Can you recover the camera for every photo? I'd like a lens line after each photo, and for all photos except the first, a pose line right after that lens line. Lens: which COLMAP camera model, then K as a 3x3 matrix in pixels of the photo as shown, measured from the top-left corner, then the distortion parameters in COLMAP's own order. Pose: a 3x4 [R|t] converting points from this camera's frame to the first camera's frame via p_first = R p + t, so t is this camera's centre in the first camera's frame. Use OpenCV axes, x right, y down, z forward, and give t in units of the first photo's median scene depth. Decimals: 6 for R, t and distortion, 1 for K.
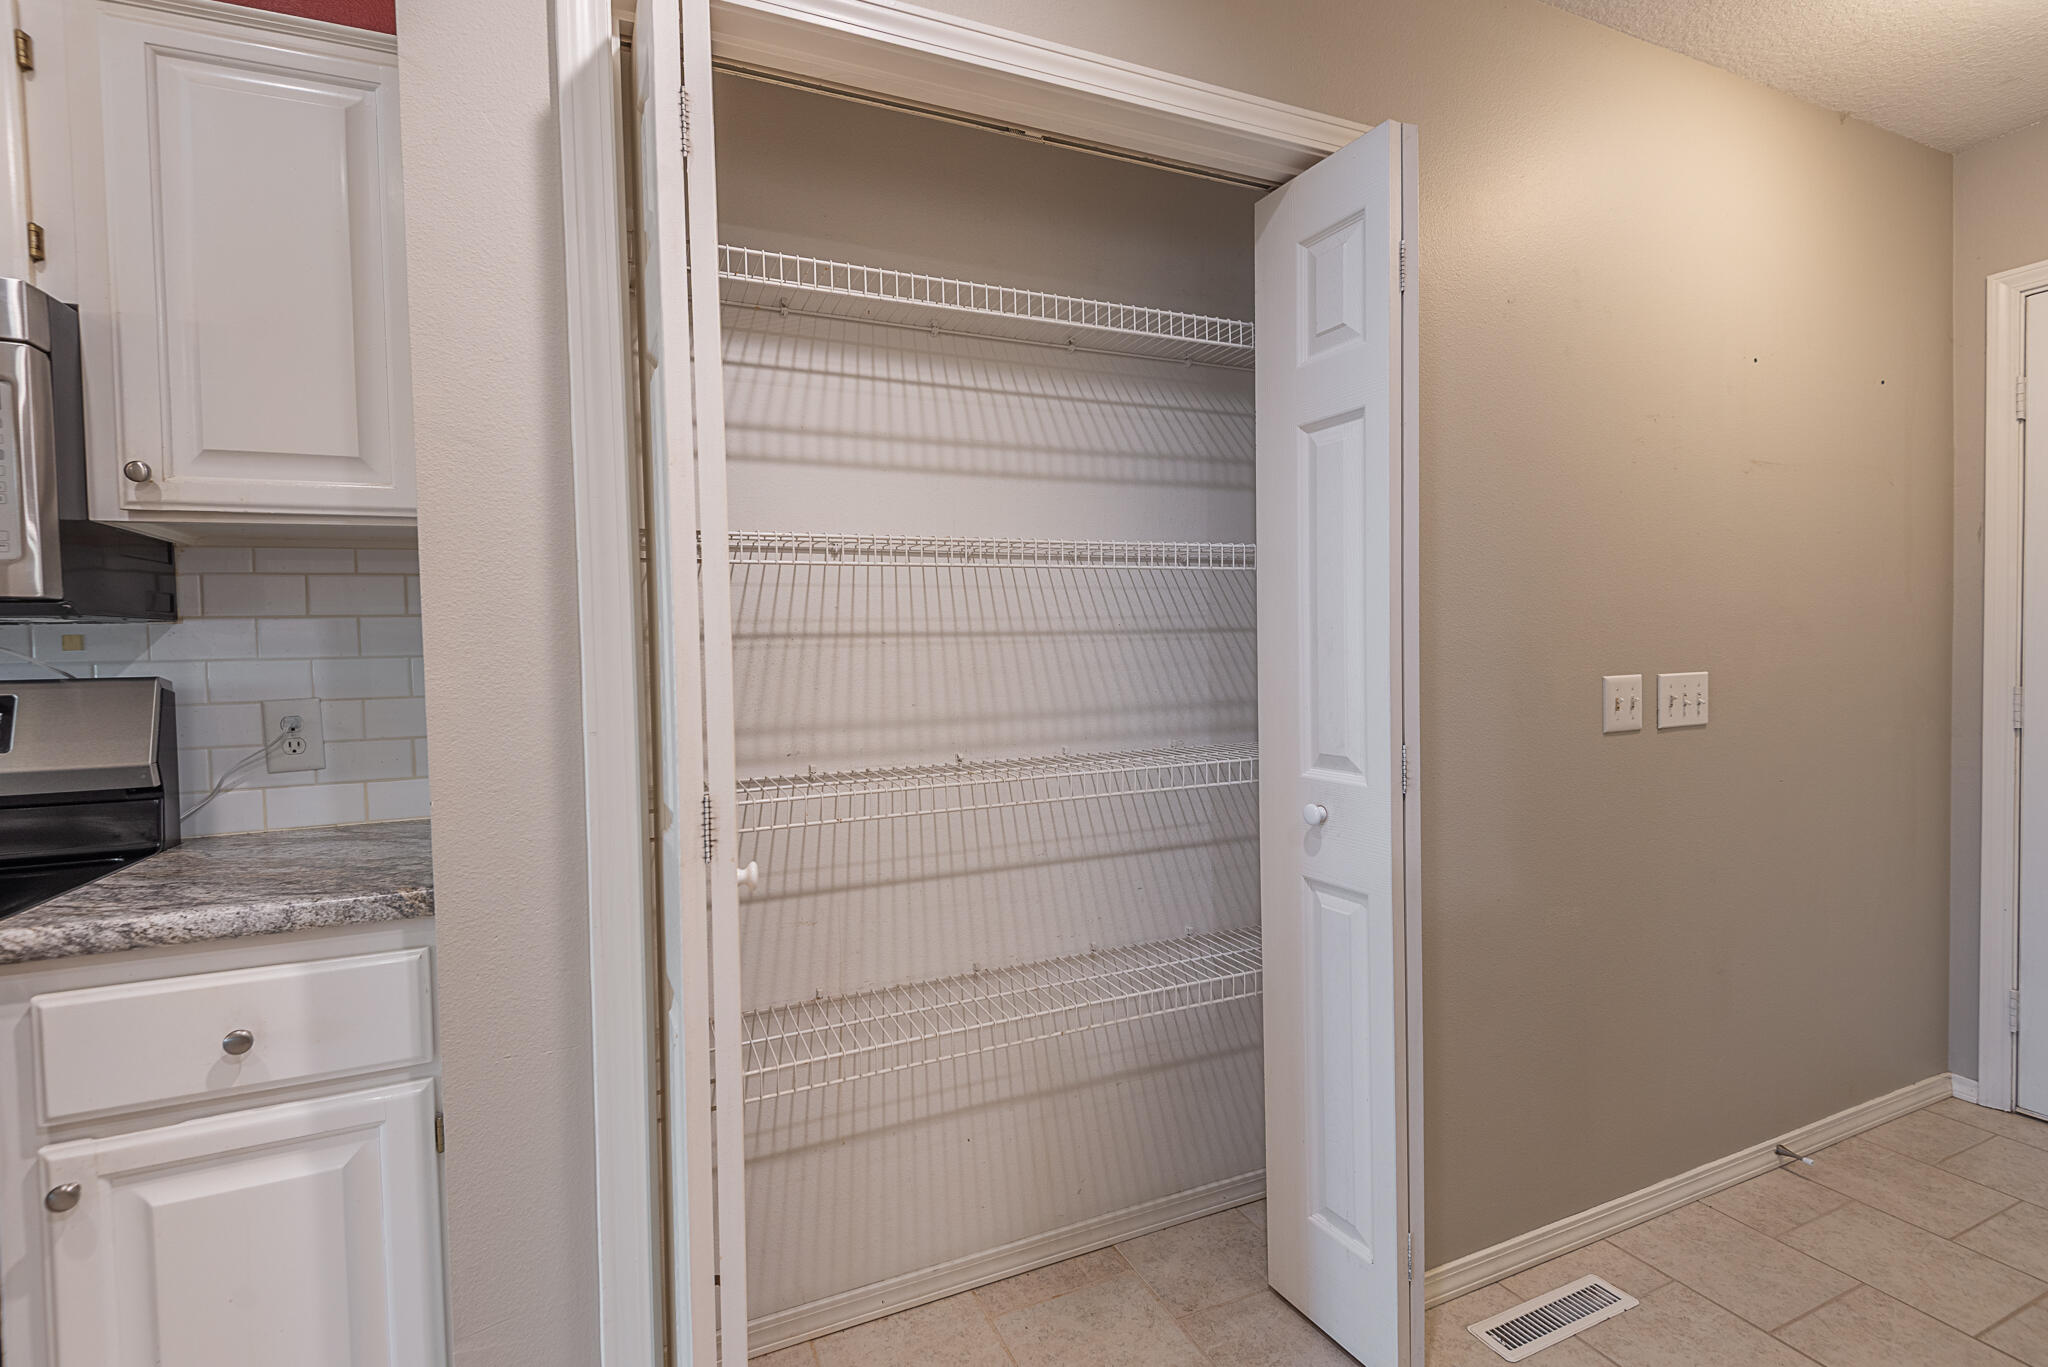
lens RADIAL K [[955.8, 0, 1018.6], [0, 955.8, 676.5], [0, 0, 1]] dist [0.036936, -0.022779]
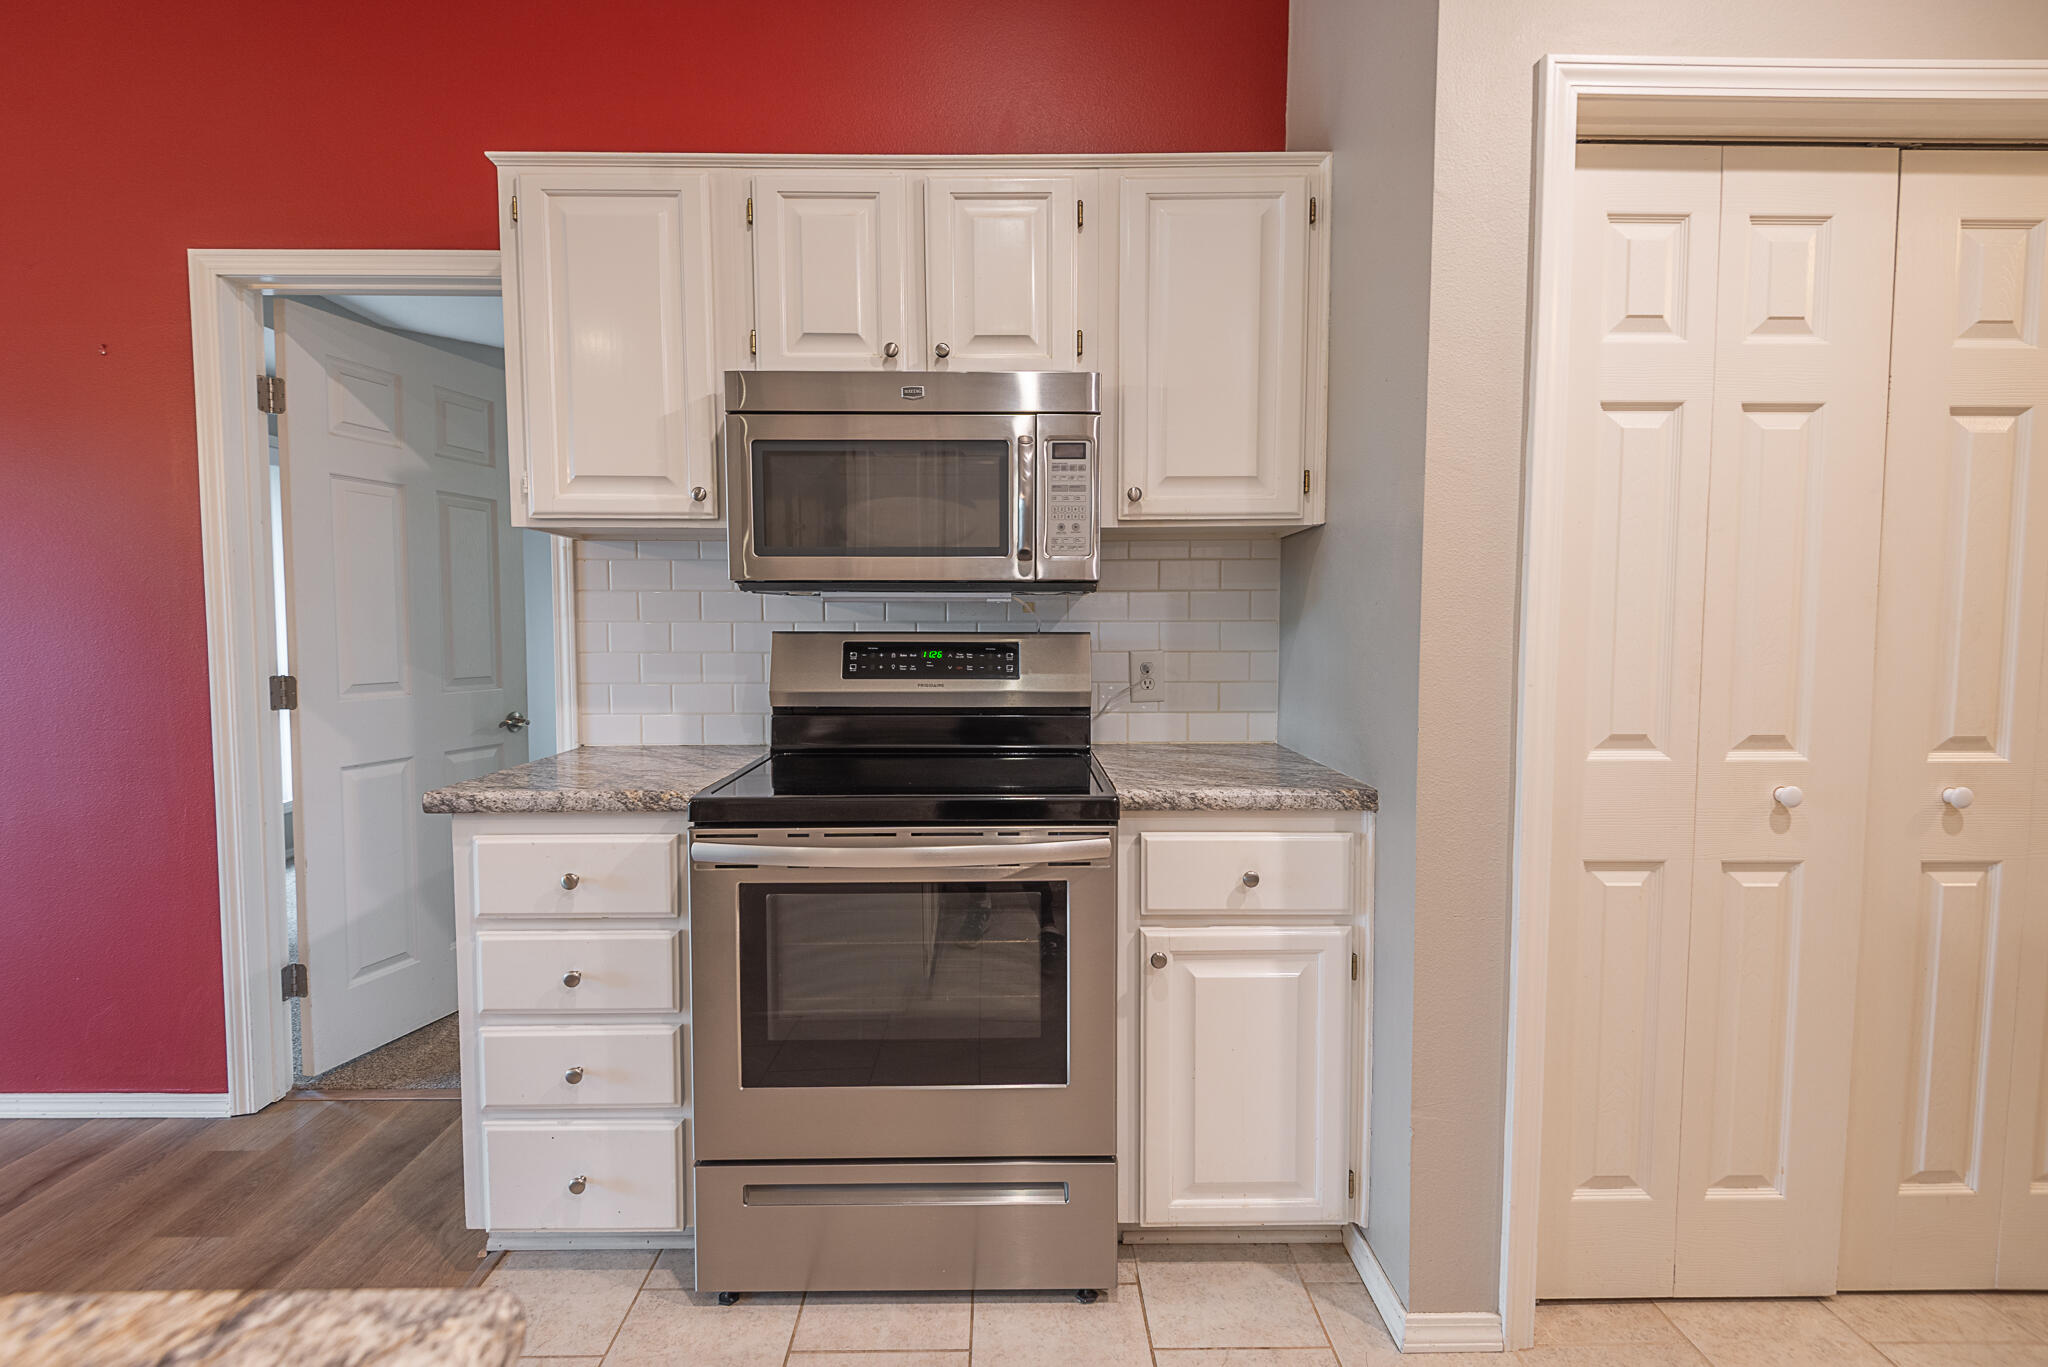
lens RADIAL K [[955.8, 0, 1018.6], [0, 955.8, 676.5], [0, 0, 1]] dist [0.036936, -0.022779]
pose [[0.918220, 0.048369, -0.393107, -0.547845], [-0.033593, 0.998450, 0.044385, 0.009532], [0.394644, -0.027550, 0.918421, -0.481425]]
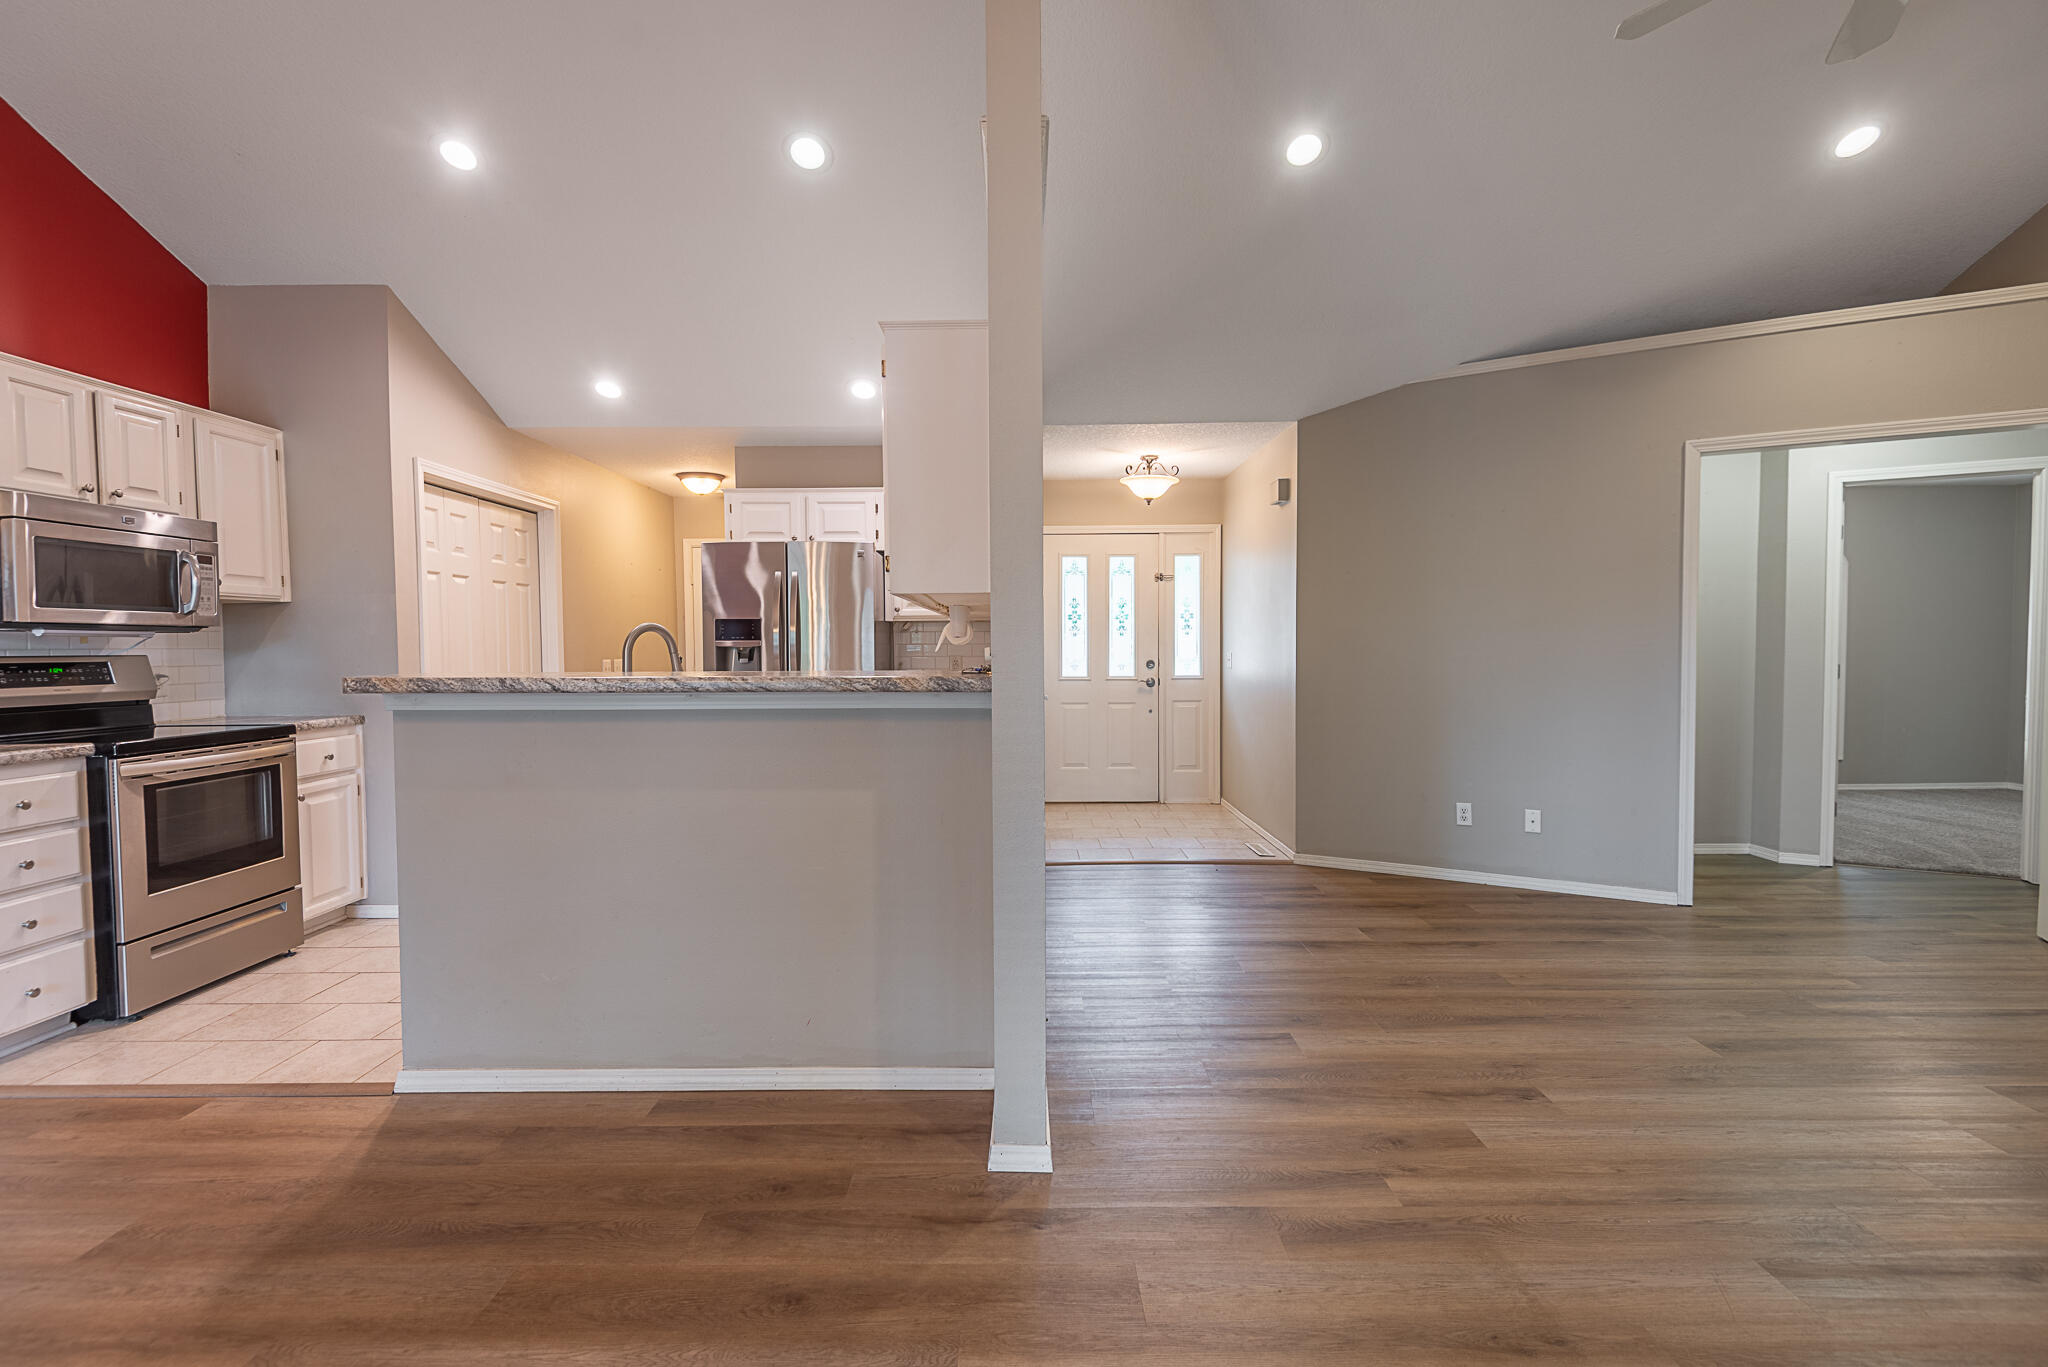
lens RADIAL K [[939.7, 0, 1010.5], [0, 939.7, 682.4], [0, 0, 1]] dist [0.035471, -0.021987]
pose [[0.421185, -0.014685, 0.906856, -2.801652], [0.024672, 0.999684, 0.004729, 0.146797], [-0.906639, 0.020382, 0.421414, -2.611067]]
